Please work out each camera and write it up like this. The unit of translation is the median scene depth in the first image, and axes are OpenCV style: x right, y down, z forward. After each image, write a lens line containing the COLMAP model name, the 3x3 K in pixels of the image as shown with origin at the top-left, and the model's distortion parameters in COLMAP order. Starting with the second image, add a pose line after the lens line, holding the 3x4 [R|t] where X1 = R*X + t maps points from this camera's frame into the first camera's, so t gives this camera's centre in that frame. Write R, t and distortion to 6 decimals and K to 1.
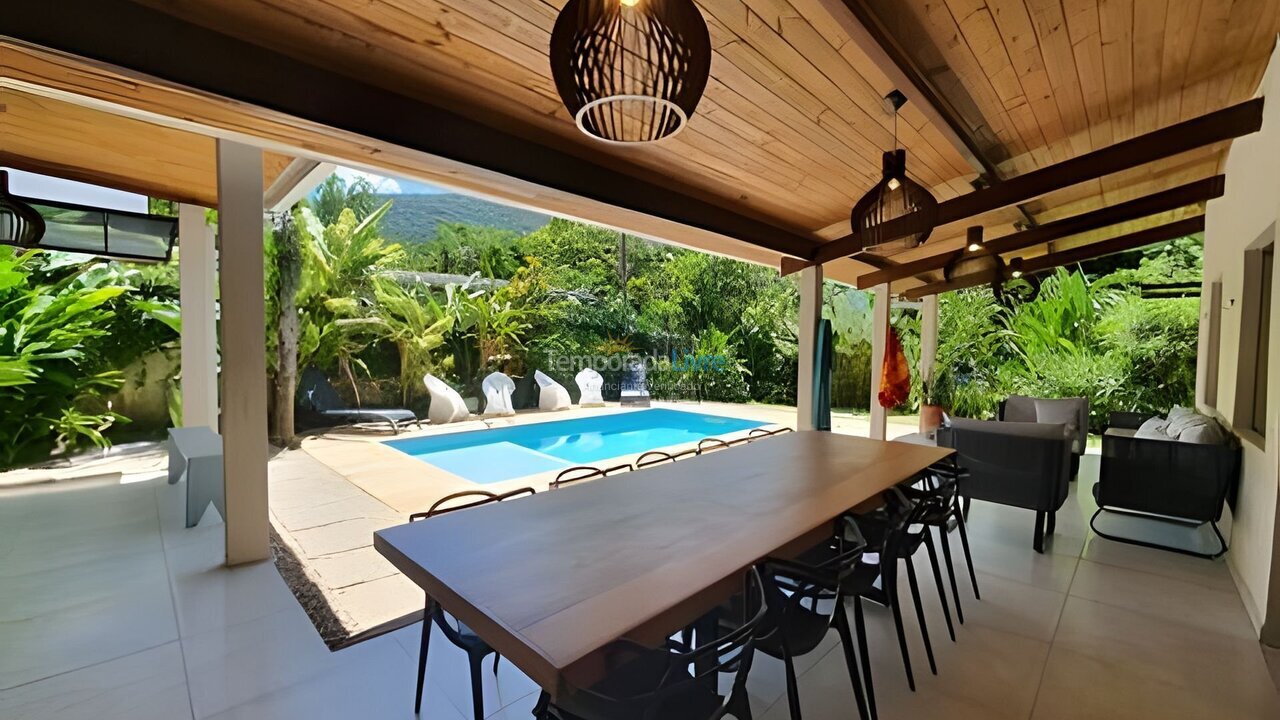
lens RADIAL K [[502.9, 0, 638.5], [0, 502.9, 356.6], [0, 0, 1]] dist [0.000502, 0.000274]
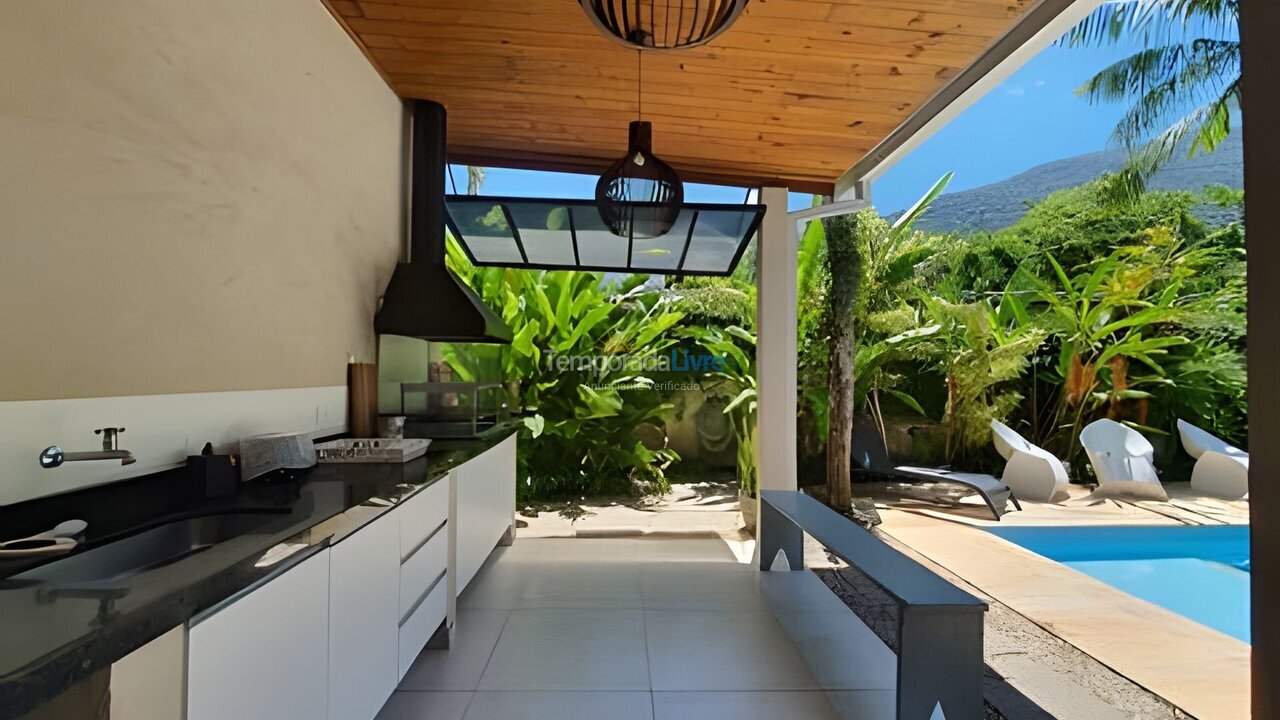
lens RADIAL K [[502.9, 0, 638.4], [0, 502.9, 361.5], [0, 0, 1]] dist [0.000502, 0.000274]
pose [[0.737015, -0.027819, -0.675304, -0.448443], [-0.011599, 0.998485, -0.053791, 0.000444], [0.675777, 0.047478, 0.735576, 0.268863]]
